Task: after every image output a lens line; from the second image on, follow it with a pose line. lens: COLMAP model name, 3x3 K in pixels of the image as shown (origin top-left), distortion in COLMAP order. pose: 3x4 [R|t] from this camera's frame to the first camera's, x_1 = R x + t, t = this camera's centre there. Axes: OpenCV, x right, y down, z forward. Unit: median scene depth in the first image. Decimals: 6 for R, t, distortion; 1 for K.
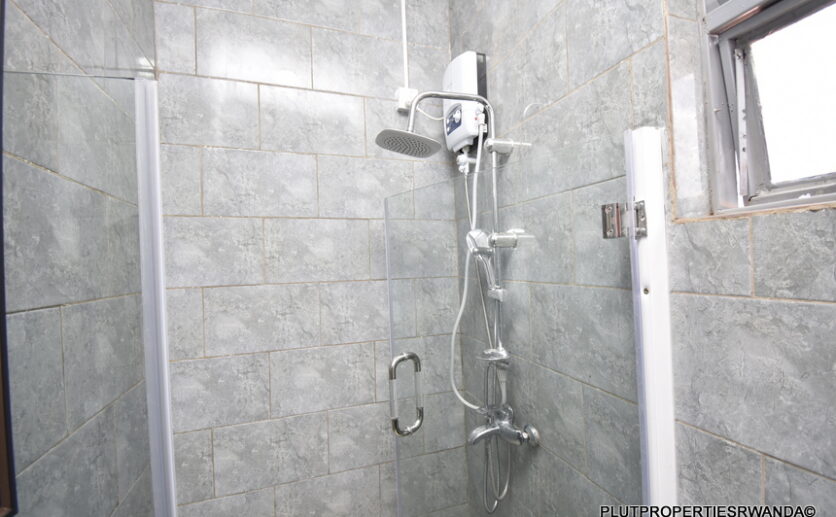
lens RADIAL K [[367.5, 0, 416.4], [0, 367.5, 260.6], [0, 0, 1]] dist [0.019095, -0.027675]
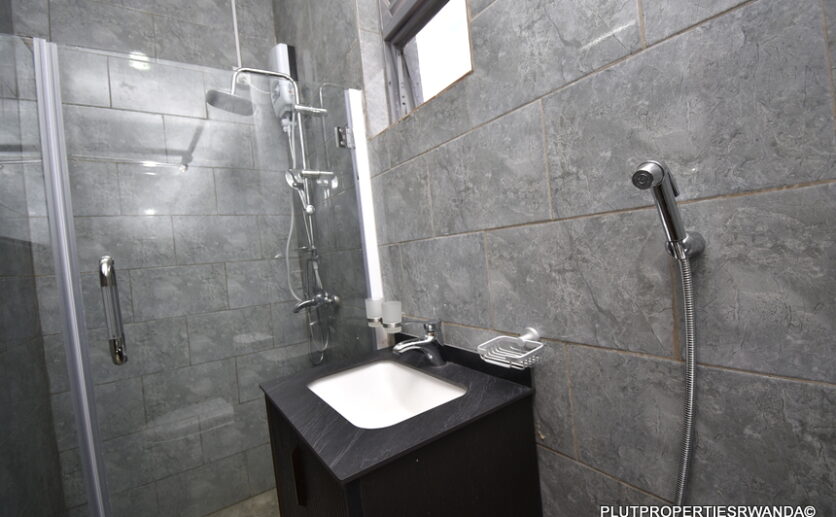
lens RADIAL K [[365.8, 0, 418.0], [0, 365.8, 258.5], [0, 0, 1]] dist [0.002061, -0.014750]
pose [[0.960894, -0.063734, 0.269484, 0.203004], [0.064697, 0.997891, 0.005318, 0.256667], [-0.269254, 0.012325, 0.962990, -0.434896]]
